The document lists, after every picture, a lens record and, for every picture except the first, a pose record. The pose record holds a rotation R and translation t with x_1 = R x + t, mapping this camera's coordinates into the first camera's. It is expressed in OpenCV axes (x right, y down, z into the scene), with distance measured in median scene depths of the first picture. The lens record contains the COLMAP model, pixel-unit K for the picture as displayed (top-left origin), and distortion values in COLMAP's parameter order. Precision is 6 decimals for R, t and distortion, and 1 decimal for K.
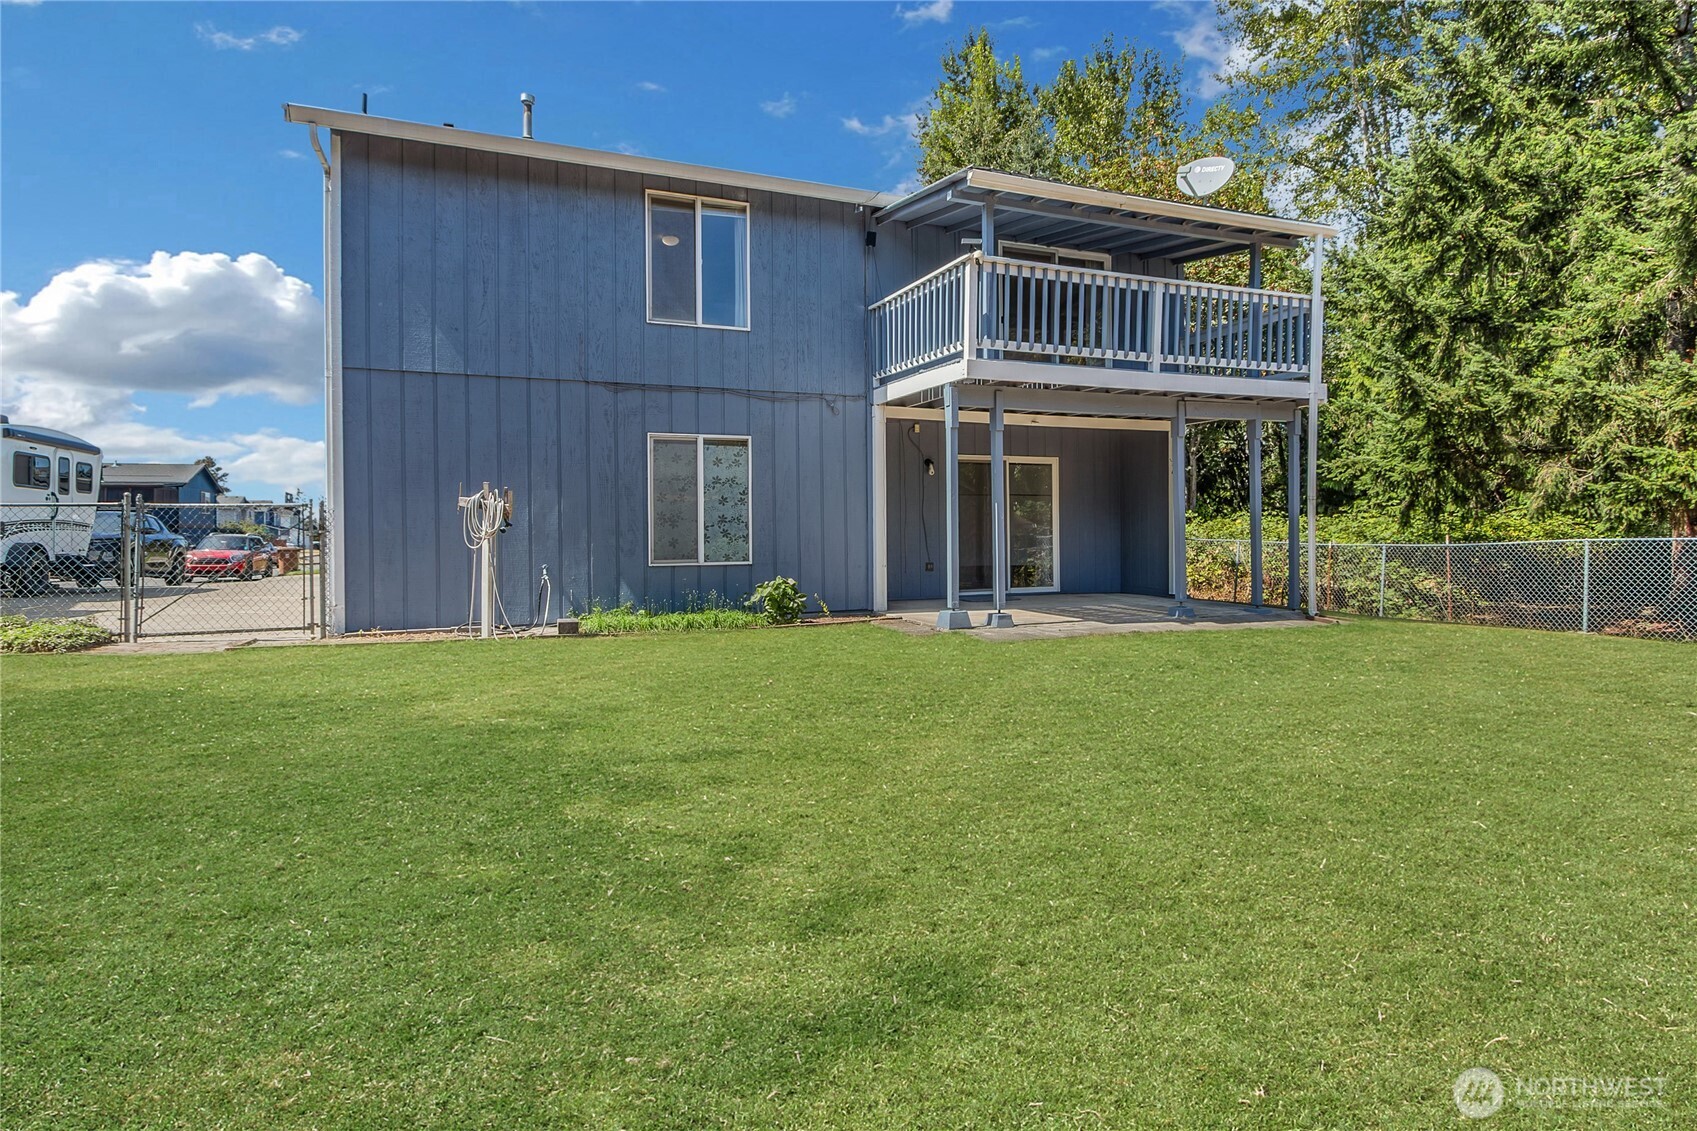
lens RADIAL K [[782.6, 0, 842.1], [0, 782.6, 544.6], [0, 0, 1]] dist [-0.000275, -0.000018]
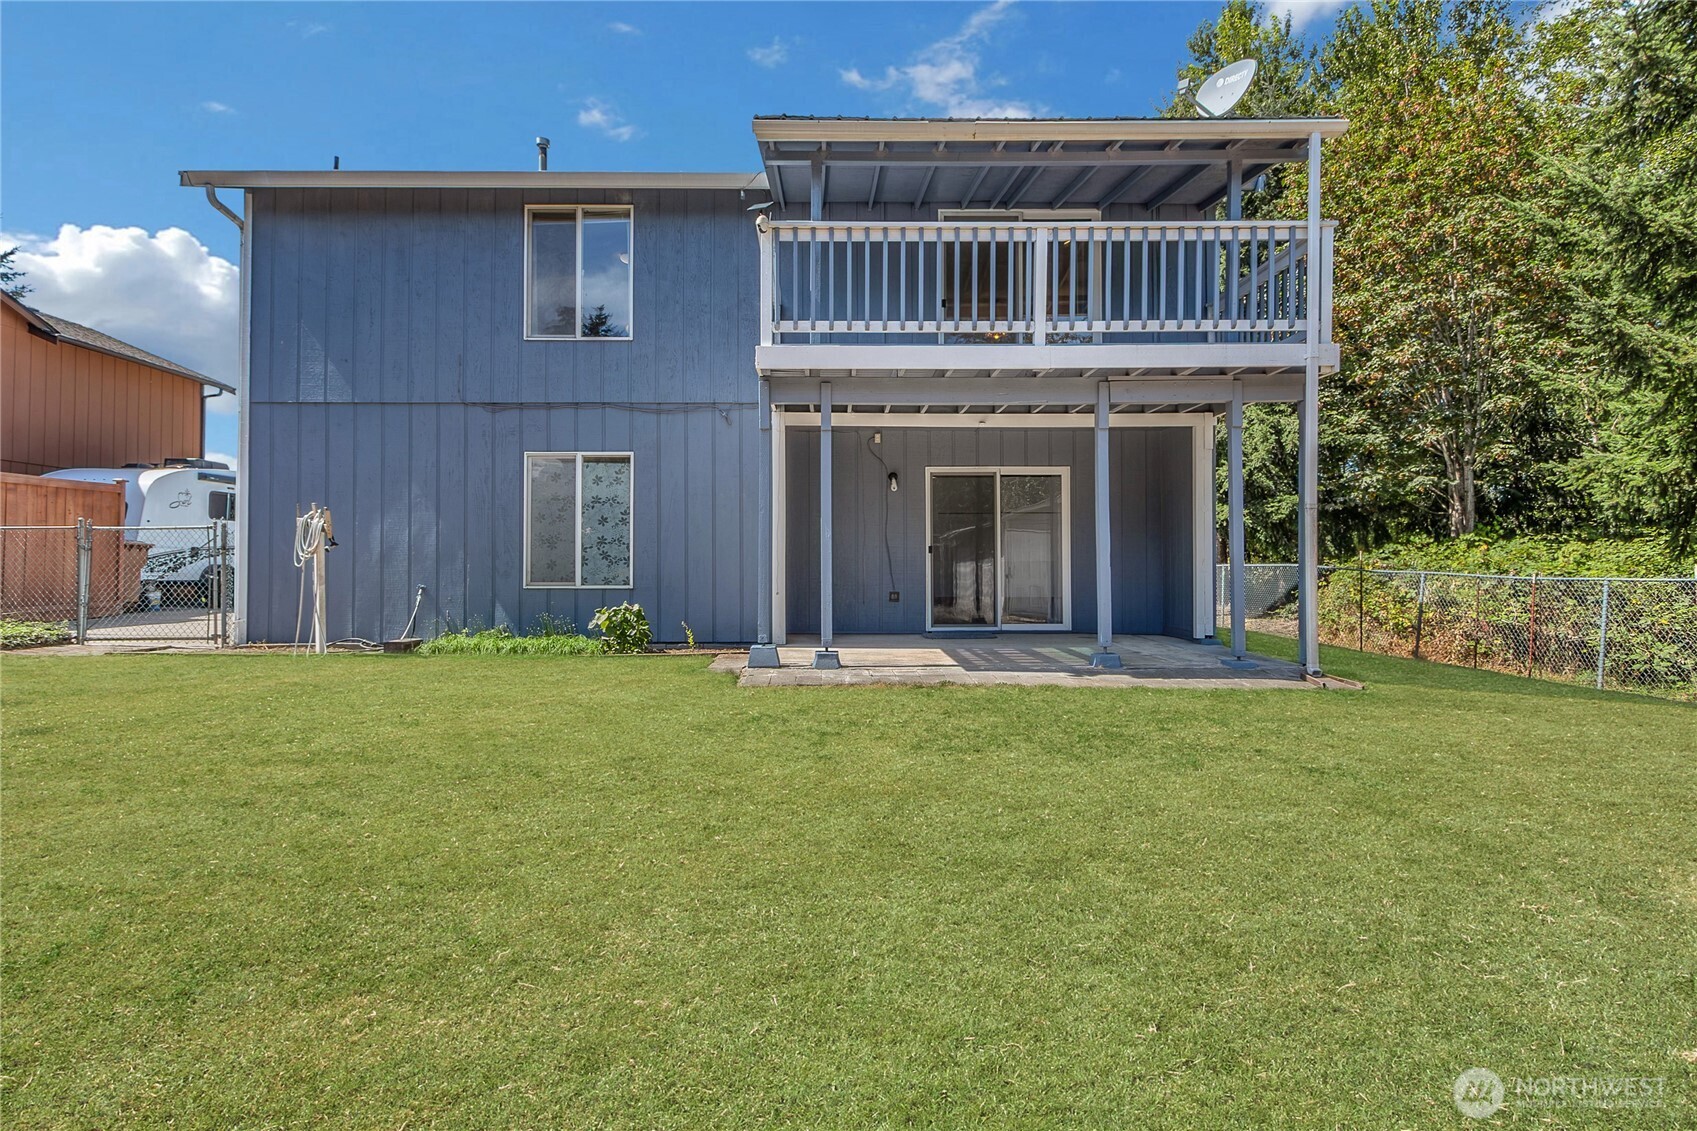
lens RADIAL K [[790.3, 0, 848.5], [0, 790.3, 565.5], [0, 0, 1]] dist [-0.000550, -0.000344]
pose [[0.945559, 0.005196, -0.325408, 0.454010], [-0.010303, 0.999849, -0.013973, 0.008271], [0.325286, 0.016565, 0.945470, 0.199264]]
